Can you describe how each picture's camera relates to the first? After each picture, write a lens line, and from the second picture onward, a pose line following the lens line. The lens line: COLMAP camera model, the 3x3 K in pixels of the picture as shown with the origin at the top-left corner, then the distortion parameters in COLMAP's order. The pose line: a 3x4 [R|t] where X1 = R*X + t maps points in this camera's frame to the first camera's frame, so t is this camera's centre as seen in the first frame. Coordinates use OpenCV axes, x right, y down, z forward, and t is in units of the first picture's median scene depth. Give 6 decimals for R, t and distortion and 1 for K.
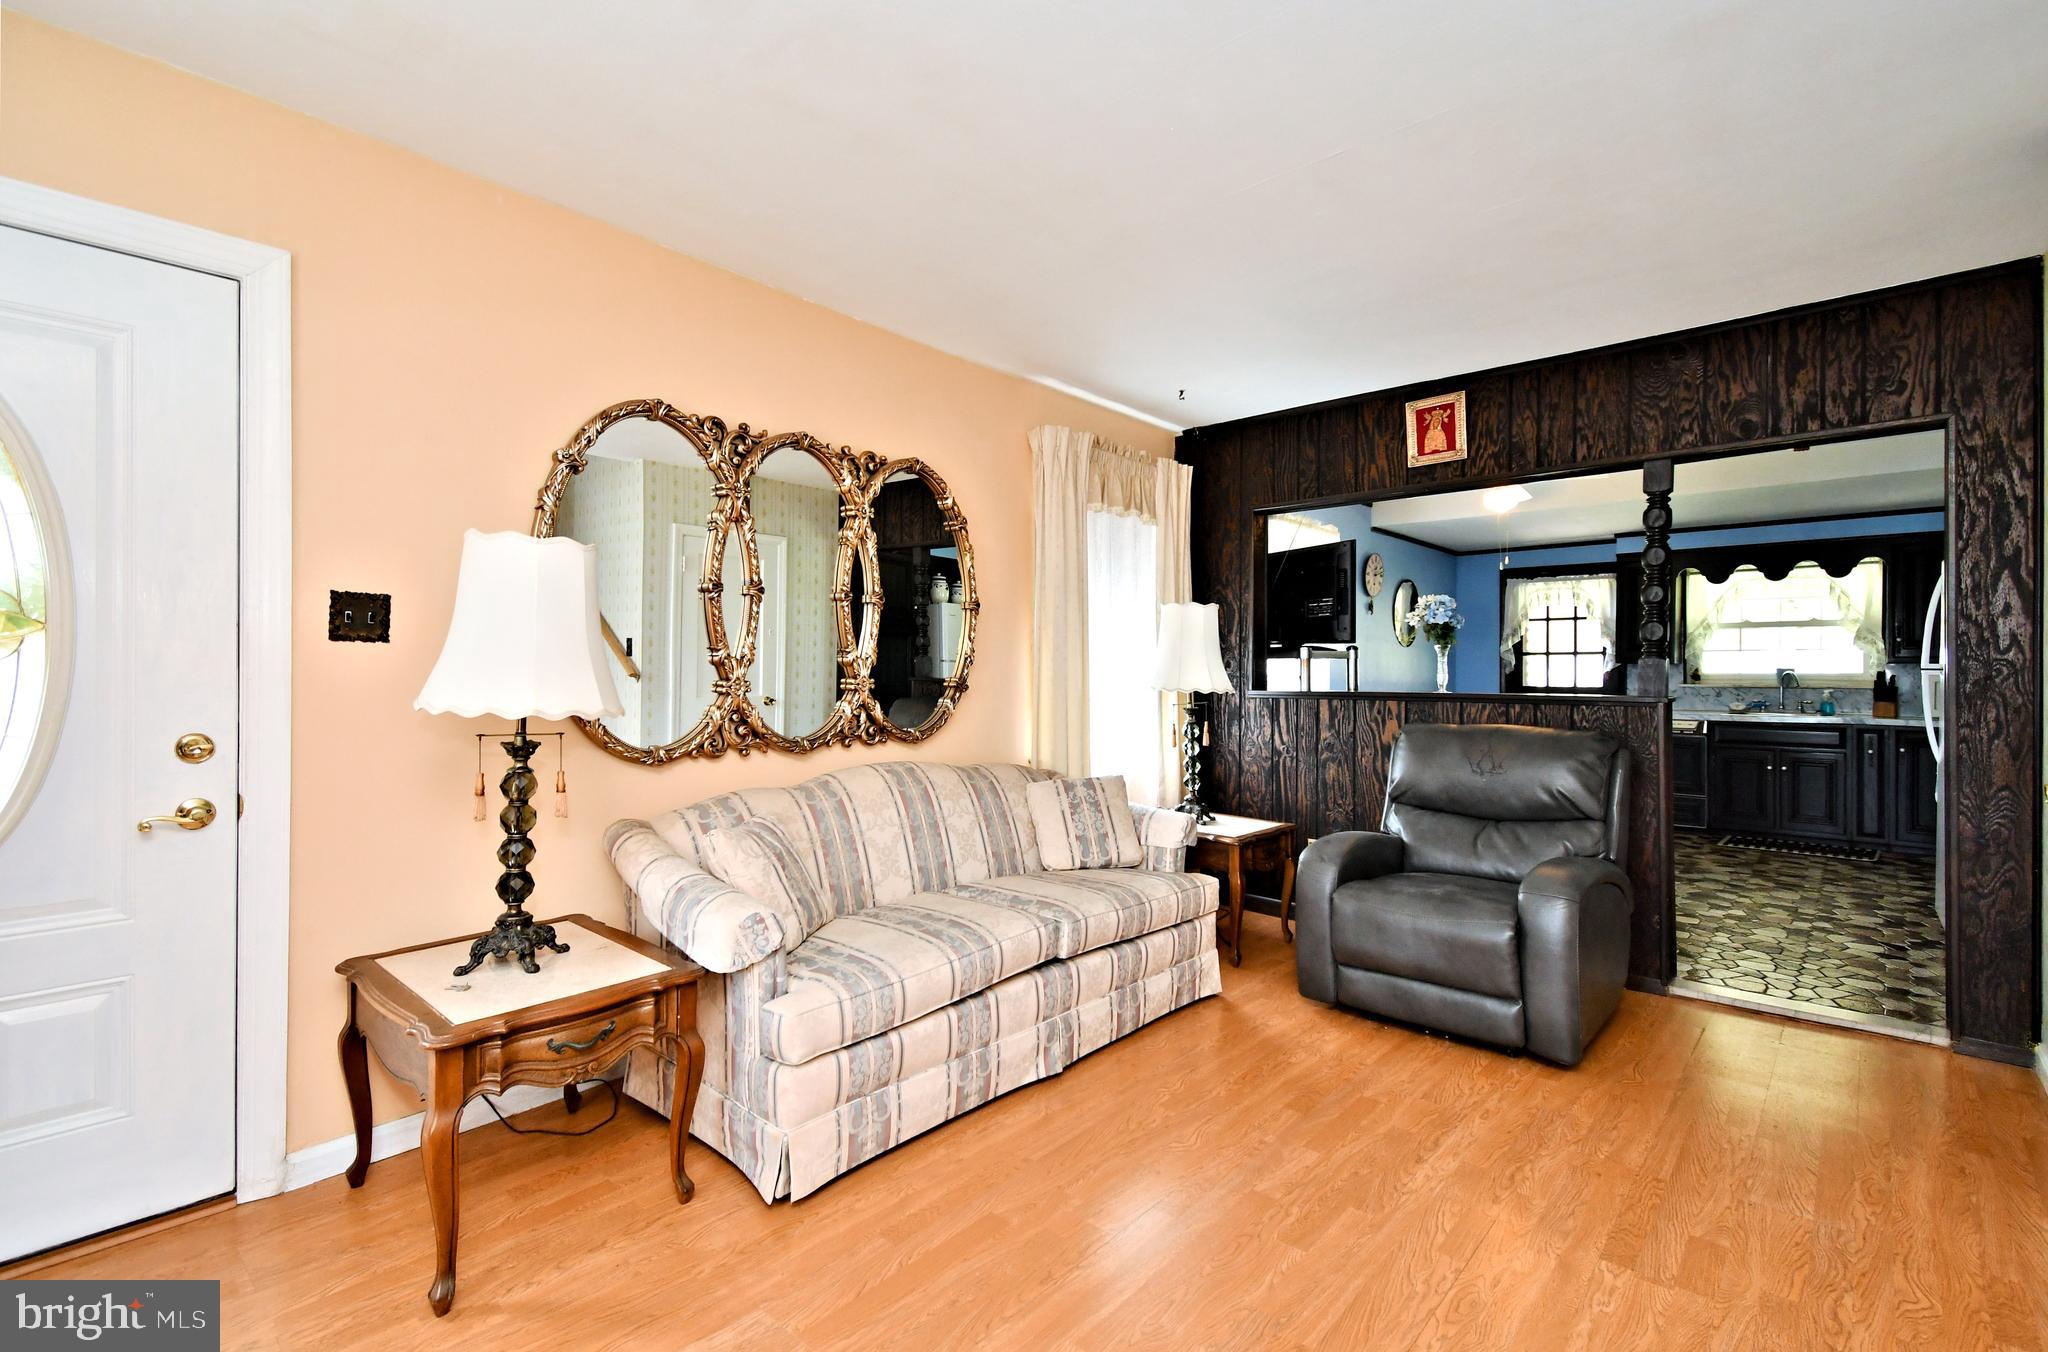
lens RADIAL K [[914.6, 0, 1054.6], [0, 914.6, 673.9], [0, 0, 1]] dist [0.046727, -0.023555]
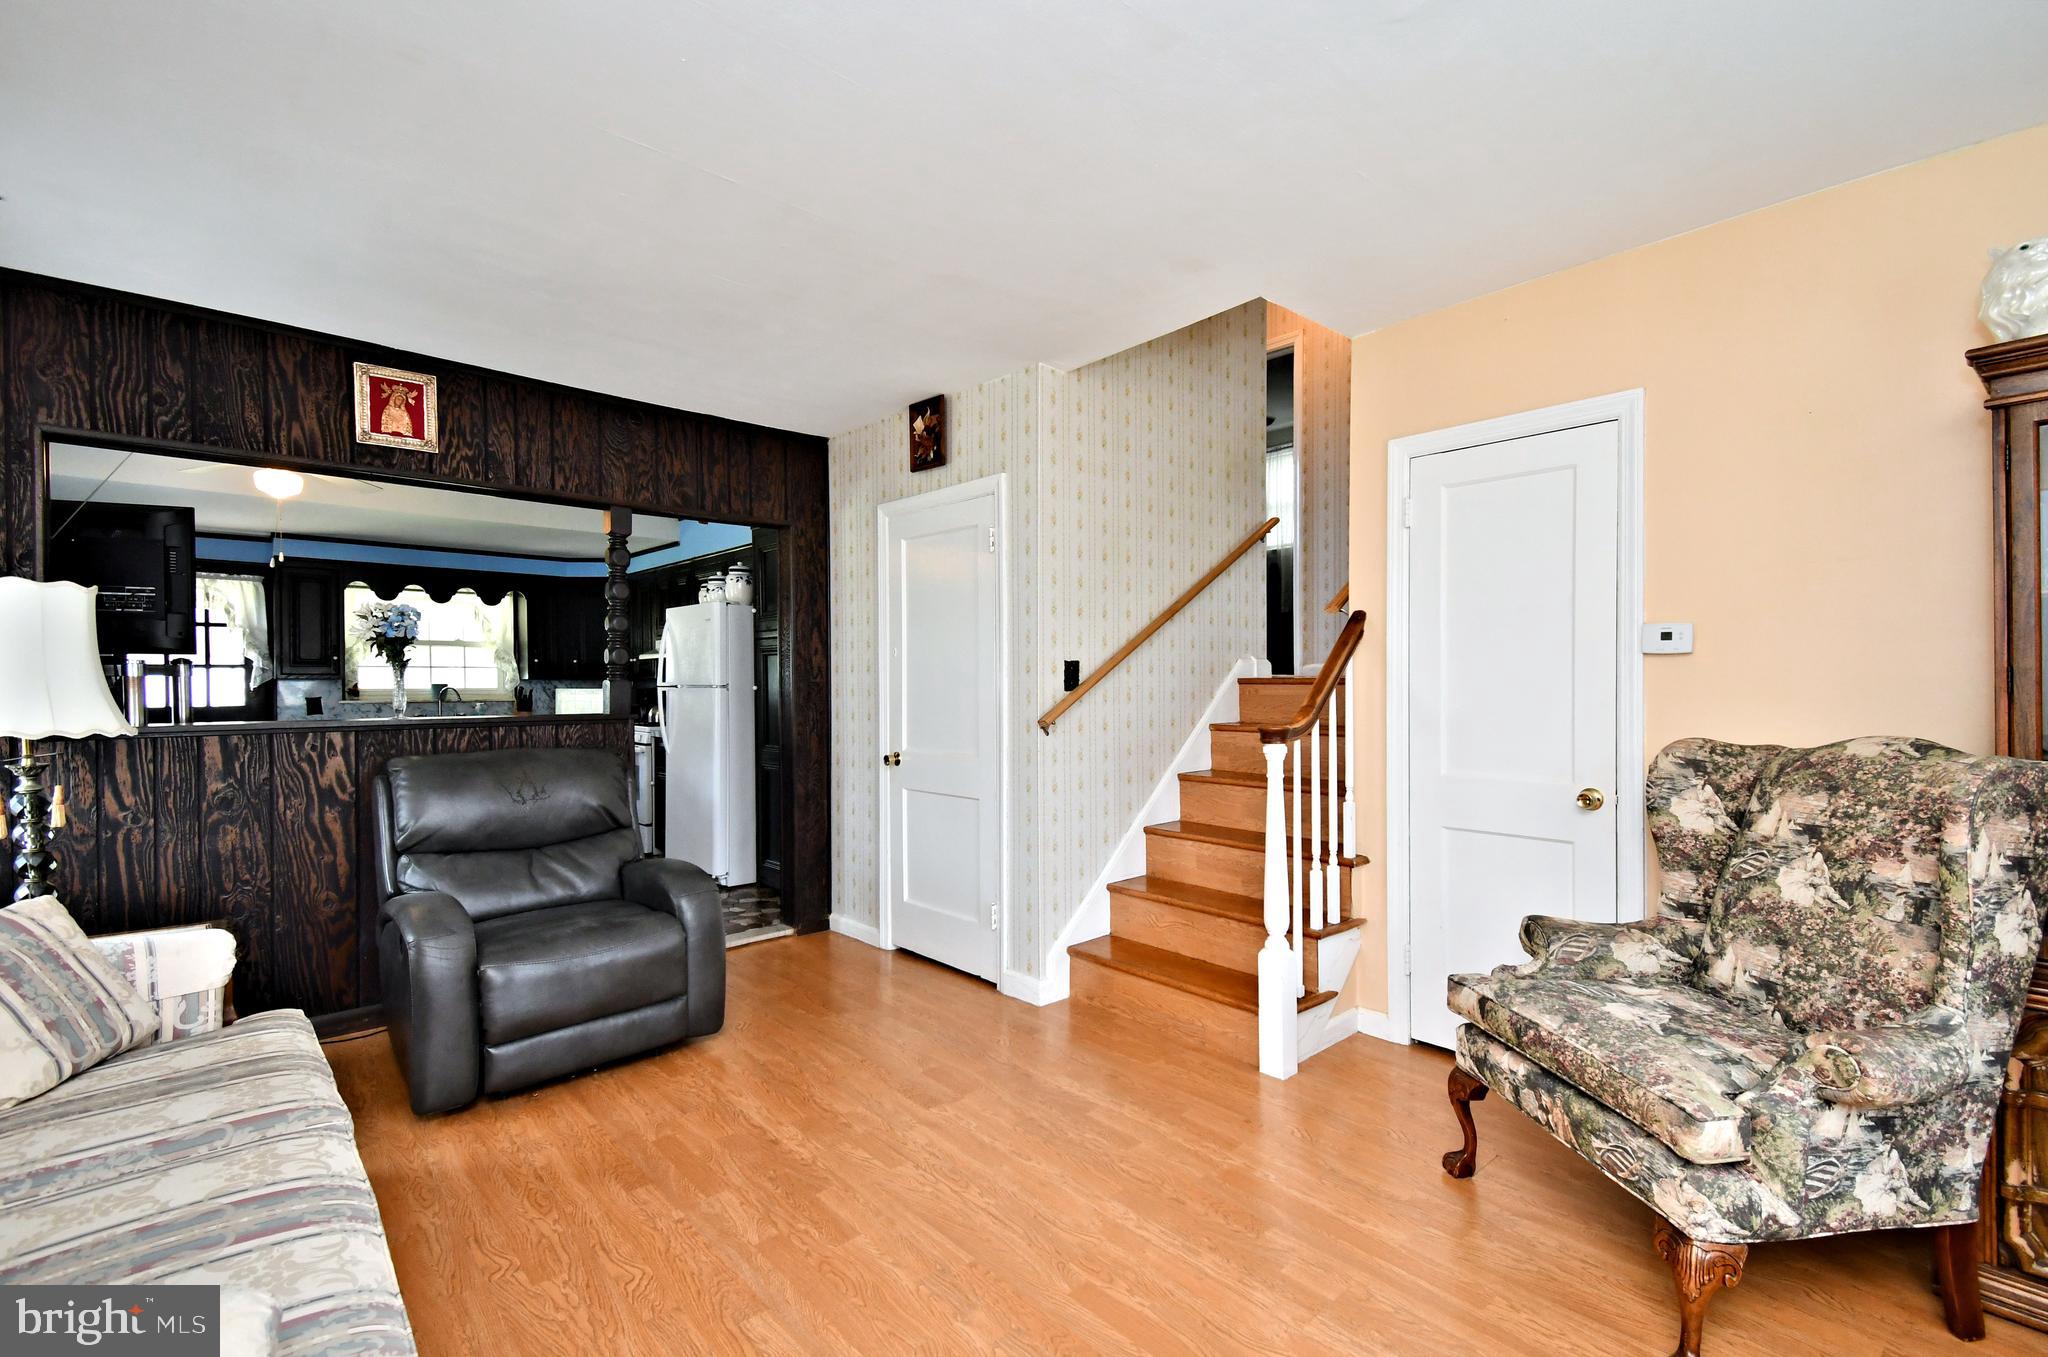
lens RADIAL K [[914.6, 0, 1054.6], [0, 914.6, 676.4], [0, 0, 1]] dist [0.046727, -0.023555]
pose [[0.091675, 0.002992, 0.995784, -0.398538], [0.004932, 0.999982, -0.003458, -0.013335], [-0.995777, 0.005228, 0.091658, 0.337066]]
